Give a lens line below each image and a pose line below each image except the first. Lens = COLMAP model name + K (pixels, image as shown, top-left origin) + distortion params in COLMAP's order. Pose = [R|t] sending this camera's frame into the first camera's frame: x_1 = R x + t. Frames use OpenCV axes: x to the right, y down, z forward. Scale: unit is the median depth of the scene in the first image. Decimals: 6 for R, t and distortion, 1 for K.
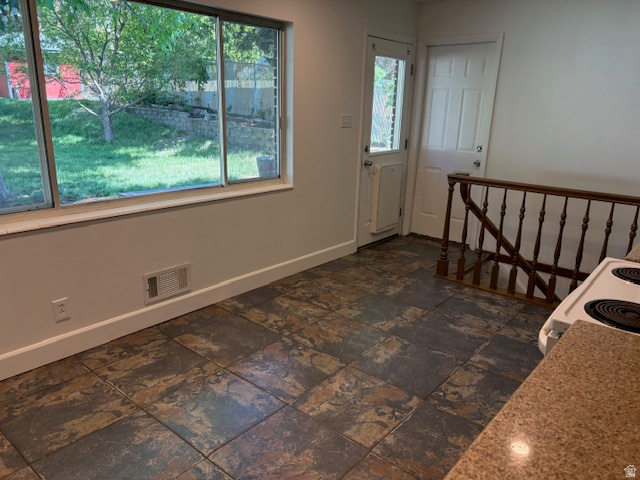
lens RADIAL K [[482.2, 0, 320.0], [0, 482.2, 240.0], [0, 0, 1]] dist [0.051404, -0.060070]
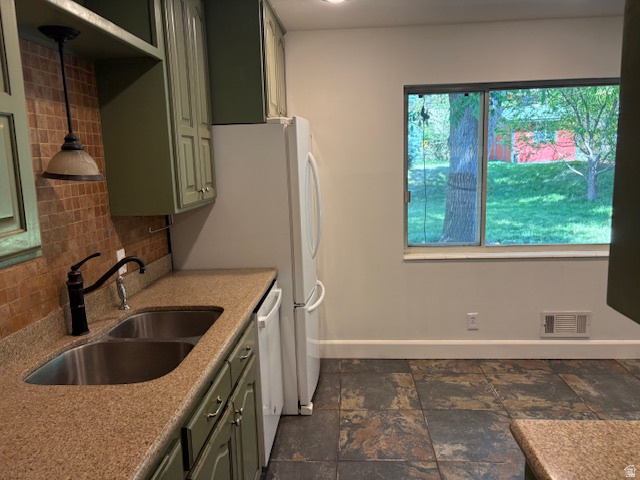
lens RADIAL K [[480.0, 0, 336.0], [0, 480.0, 240.8], [0, 0, 1]] dist [0.053694, 0.001661]
pose [[0.614085, 0.090652, -0.784016, 0.256721], [-0.180701, 0.983143, -0.027859, 0.029358], [0.768275, 0.158780, 0.620115, -0.146897]]
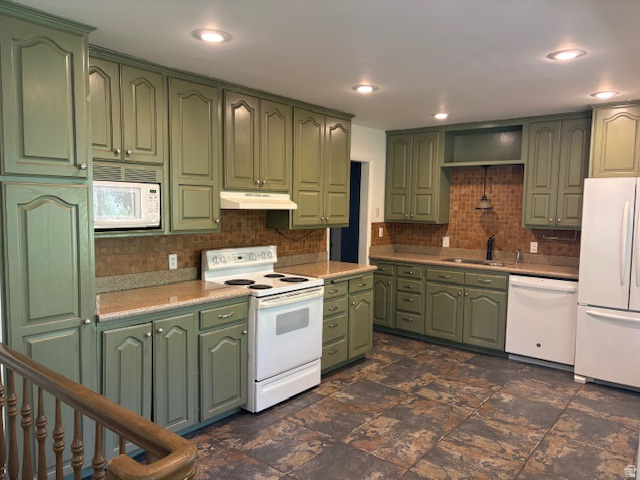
lens RADIAL K [[482.2, 0, 320.0], [0, 482.2, 240.0], [0, 0, 1]] dist [0.051404, -0.060070]
pose [[-0.998748, -0.043765, -0.024230, 0.287421], [-0.049518, 0.933686, 0.354653, -0.535318], [0.007102, 0.355409, -0.934684, 1.788232]]
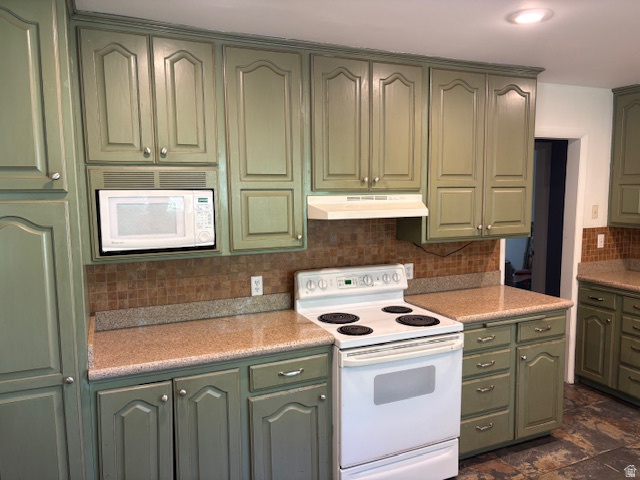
lens RADIAL K [[482.2, 0, 320.0], [0, 482.2, 240.0], [0, 0, 1]] dist [0.051404, -0.060070]
pose [[-0.898683, -0.066599, 0.433513, 0.087699], [0.107246, 0.925033, 0.364433, -0.446759], [-0.425285, 0.374003, -0.824169, 1.334191]]
